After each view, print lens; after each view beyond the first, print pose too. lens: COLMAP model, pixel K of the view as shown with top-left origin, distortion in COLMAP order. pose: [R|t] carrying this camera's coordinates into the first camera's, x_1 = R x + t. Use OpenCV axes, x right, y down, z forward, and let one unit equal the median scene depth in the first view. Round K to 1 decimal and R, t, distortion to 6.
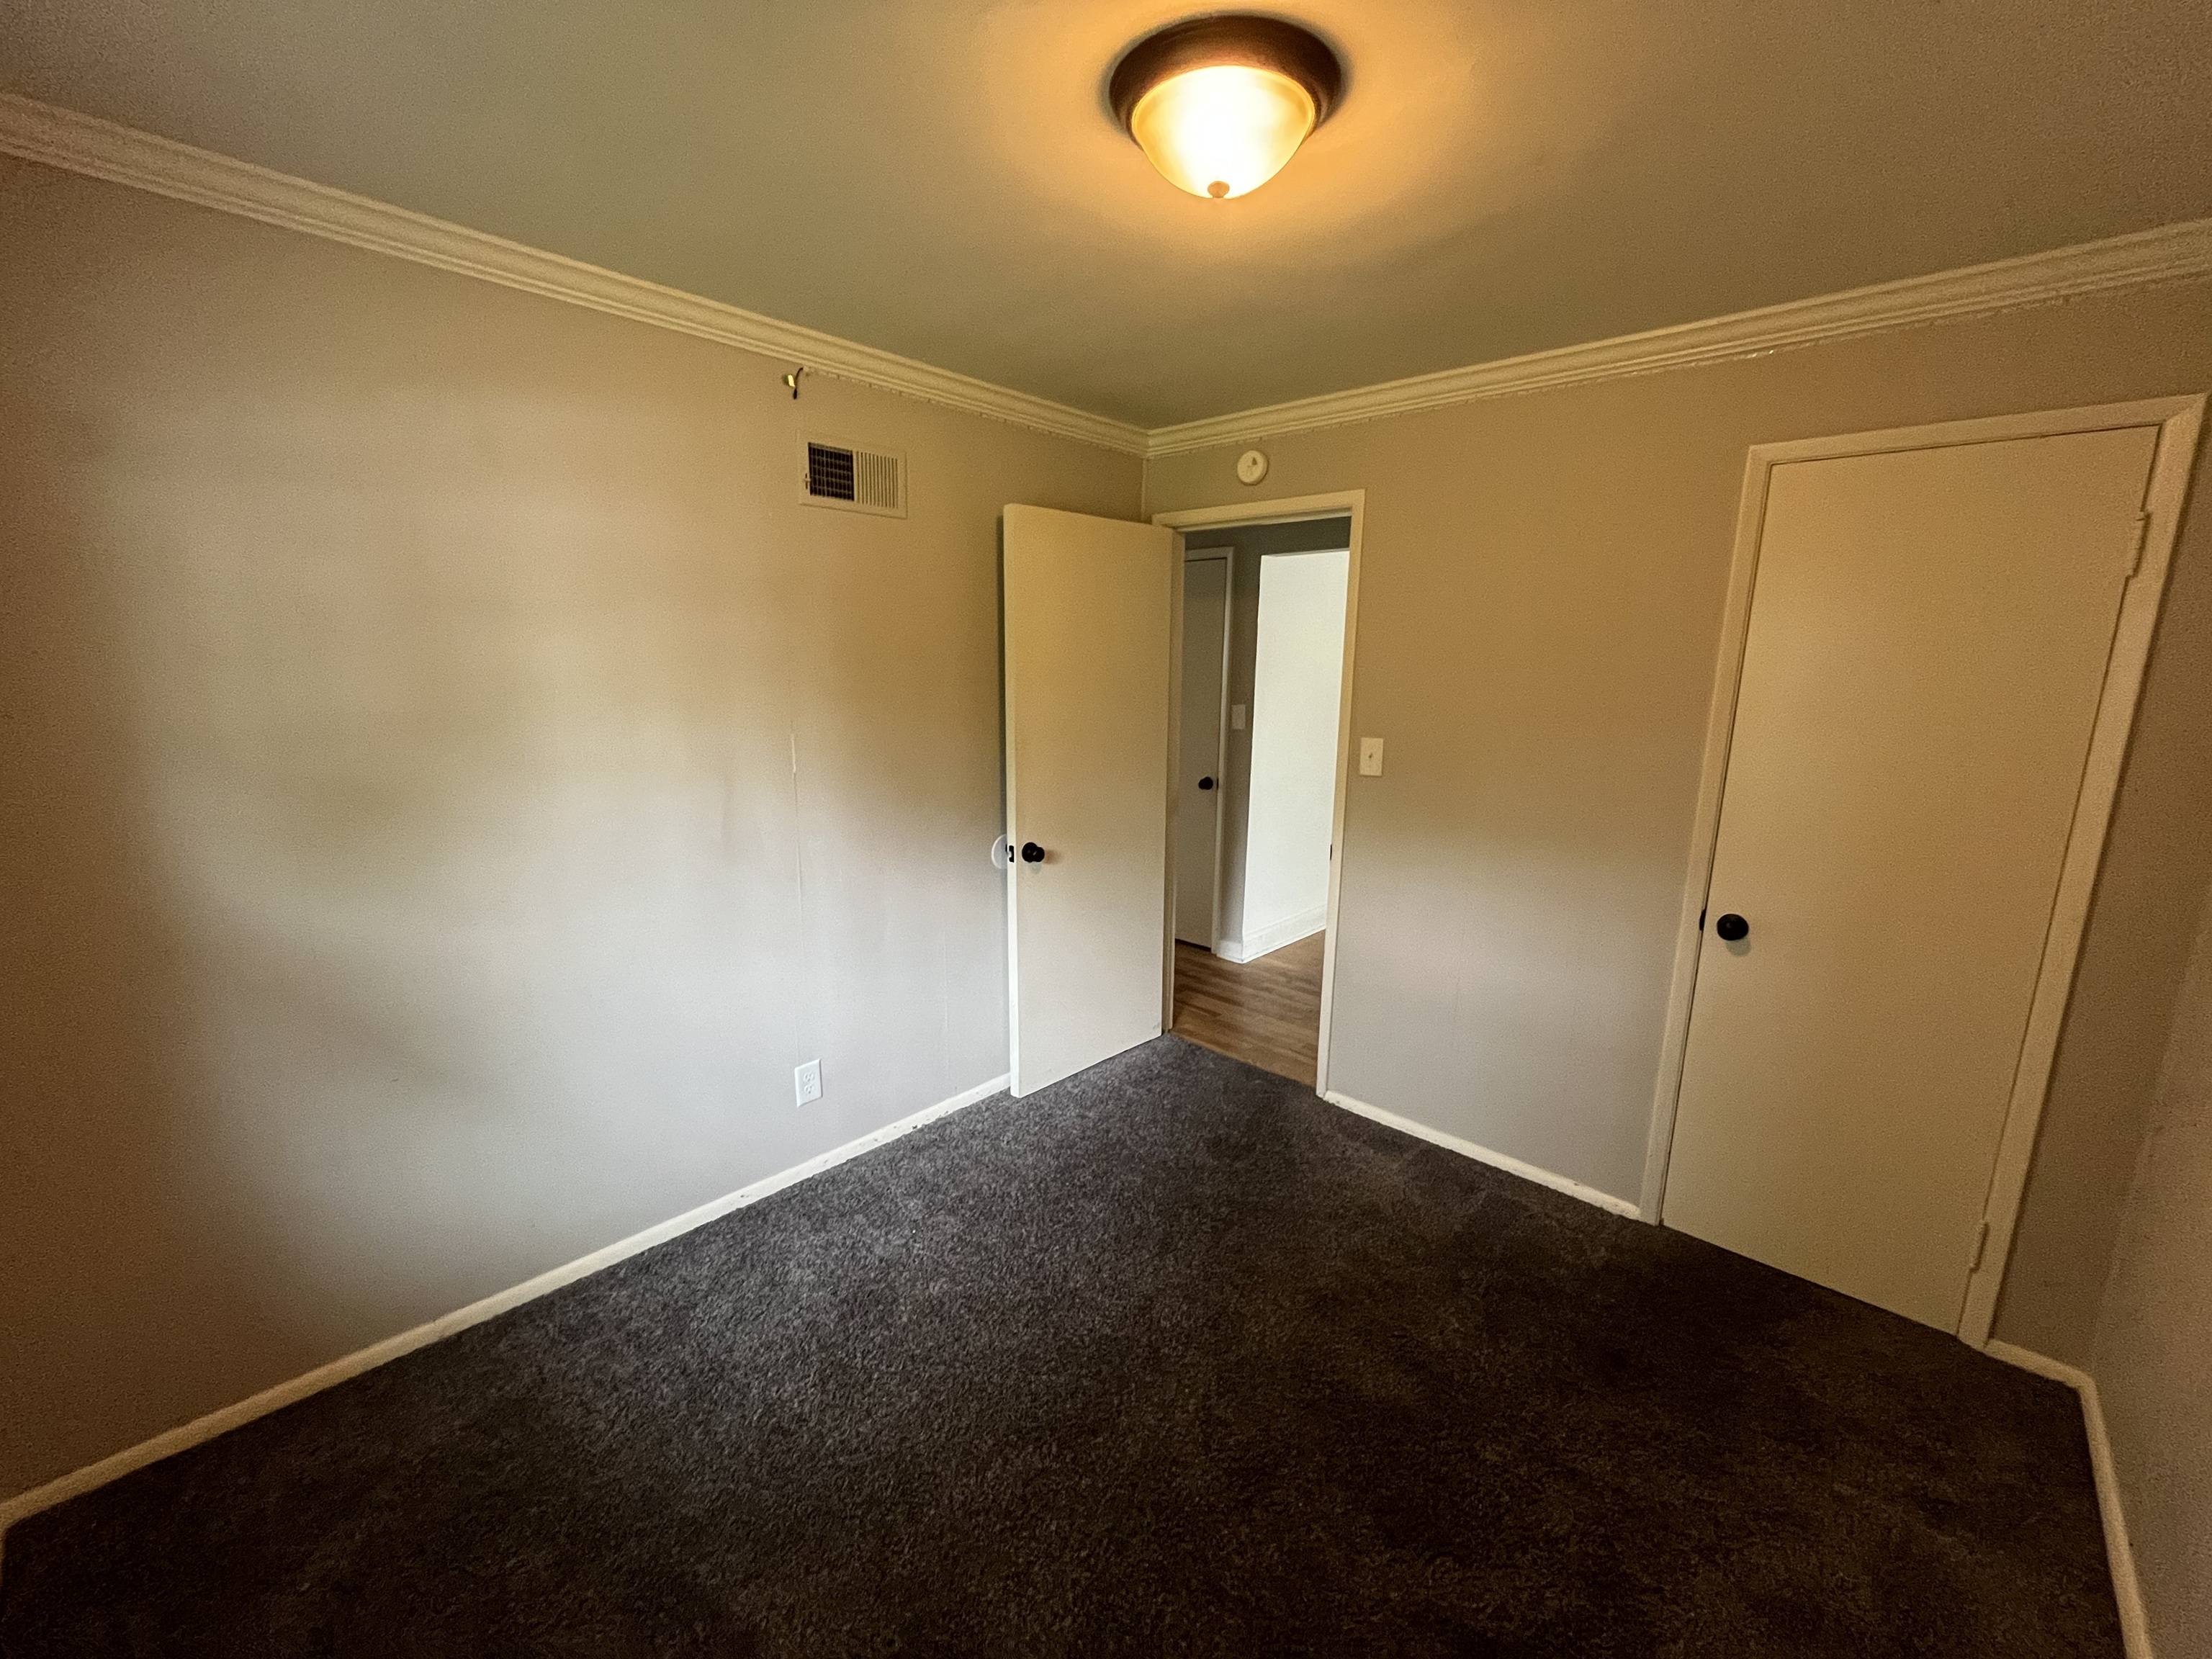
lens RADIAL K [[901.5, 0, 1109.9], [0, 901.5, 834.9], [0, 0, 1]] dist [0.001677, -0.000132]
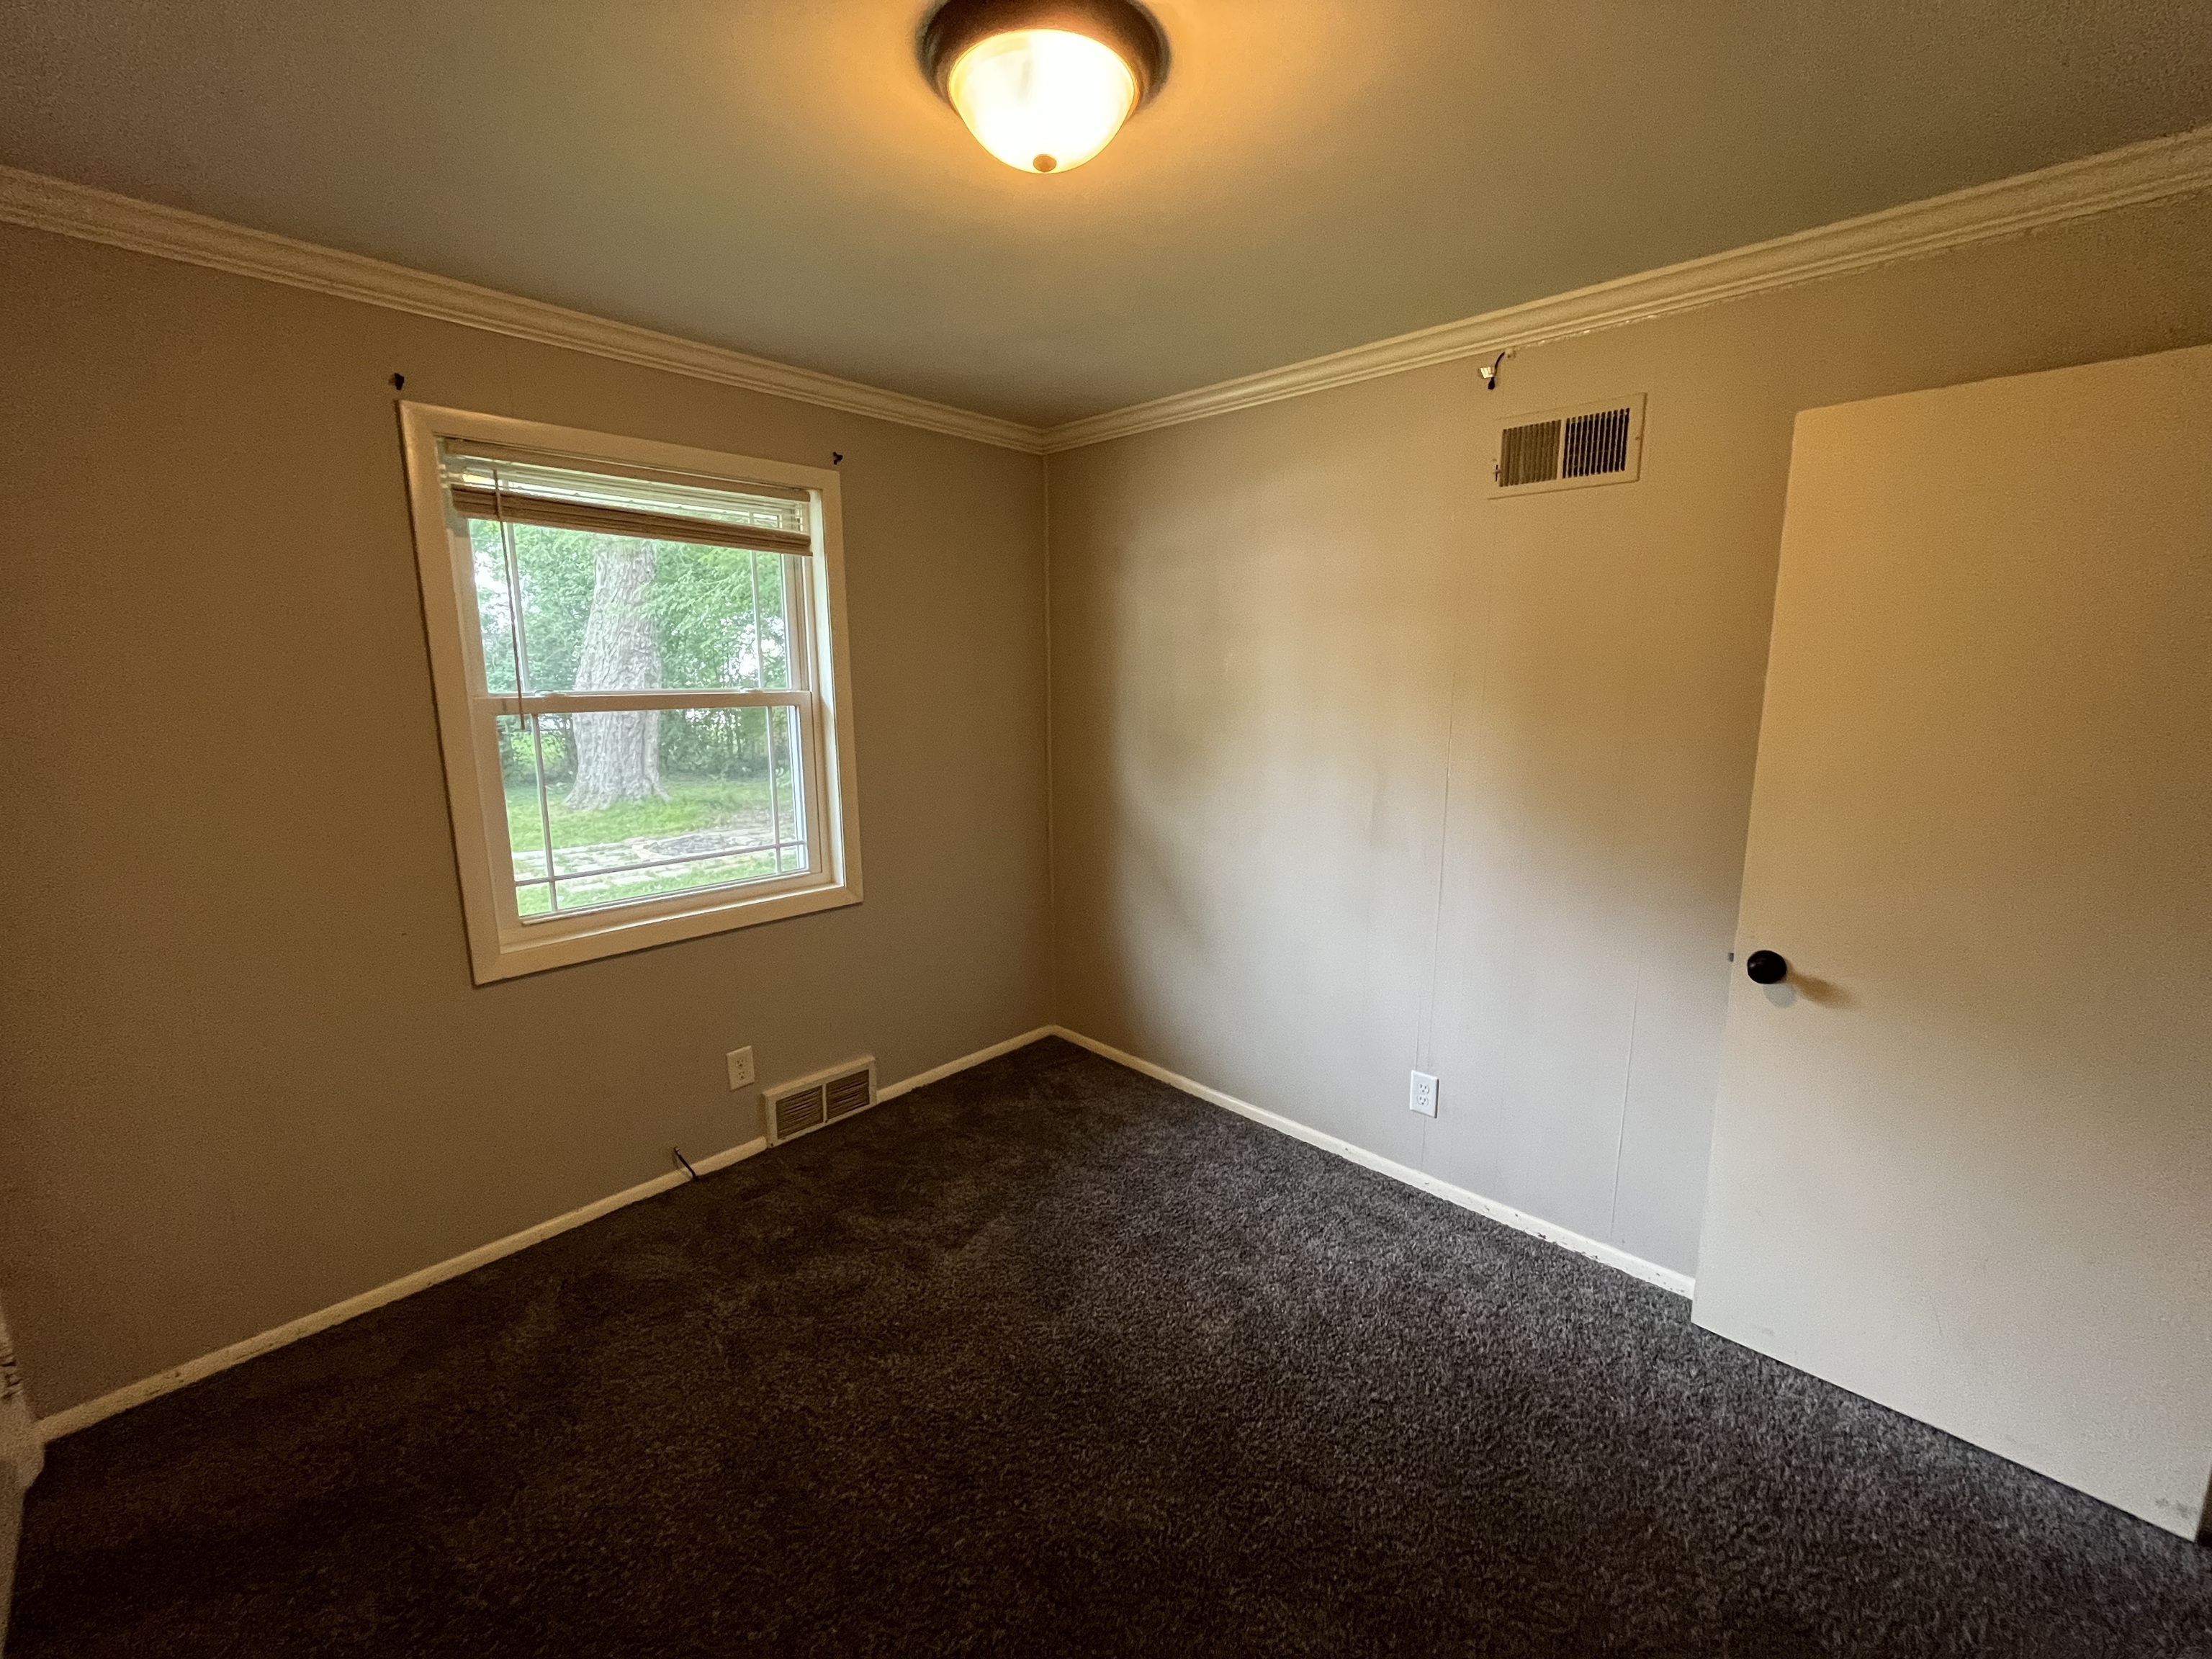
lens RADIAL K [[901.5, 0, 1105.5], [0, 901.5, 833.6], [0, 0, 1]] dist [0.001677, -0.000132]
pose [[-0.025765, 0.169271, -0.985233, 0.680919], [-0.194646, 0.965847, 0.171031, -0.113279], [0.980535, 0.196178, 0.008063, 0.684995]]
